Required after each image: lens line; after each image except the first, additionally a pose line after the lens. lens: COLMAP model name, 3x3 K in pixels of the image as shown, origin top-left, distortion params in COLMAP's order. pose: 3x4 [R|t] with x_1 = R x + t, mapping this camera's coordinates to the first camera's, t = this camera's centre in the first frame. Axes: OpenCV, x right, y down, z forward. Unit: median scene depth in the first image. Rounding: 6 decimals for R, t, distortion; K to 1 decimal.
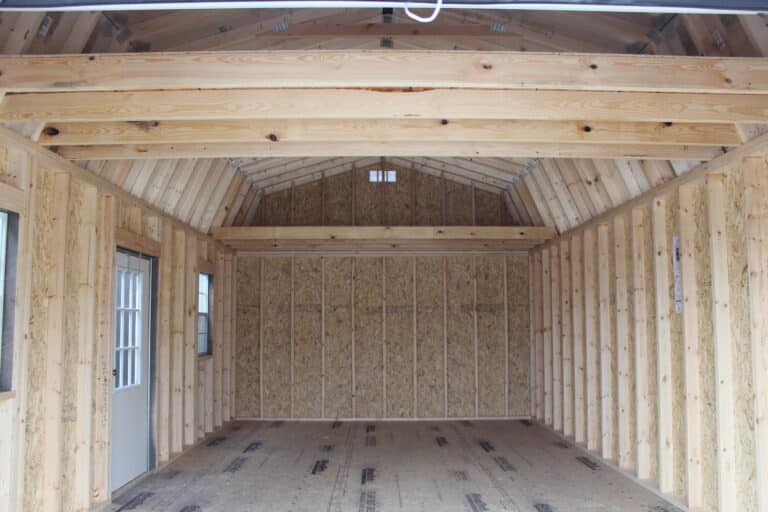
lens RADIAL K [[676.3, 0, 384.0], [0, 676.3, 256.0], [0, 0, 1]] dist [-0.140075, 0.005355]
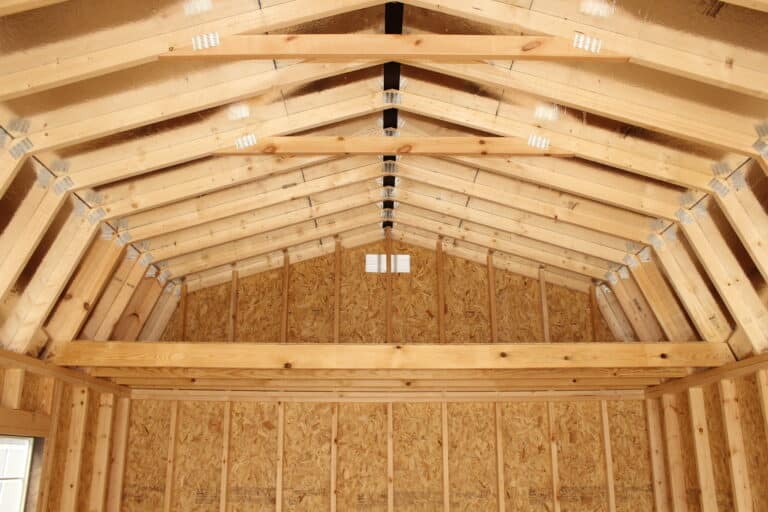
lens RADIAL K [[676.3, 0, 384.0], [0, 676.3, 256.0], [0, 0, 1]] dist [-0.140075, 0.005355]
pose [[0.999997, 0.002265, -0.001062, -0.004753], [-0.002432, 0.979667, -0.200617, -0.005966], [0.000586, 0.200619, 0.979669, 0.430256]]
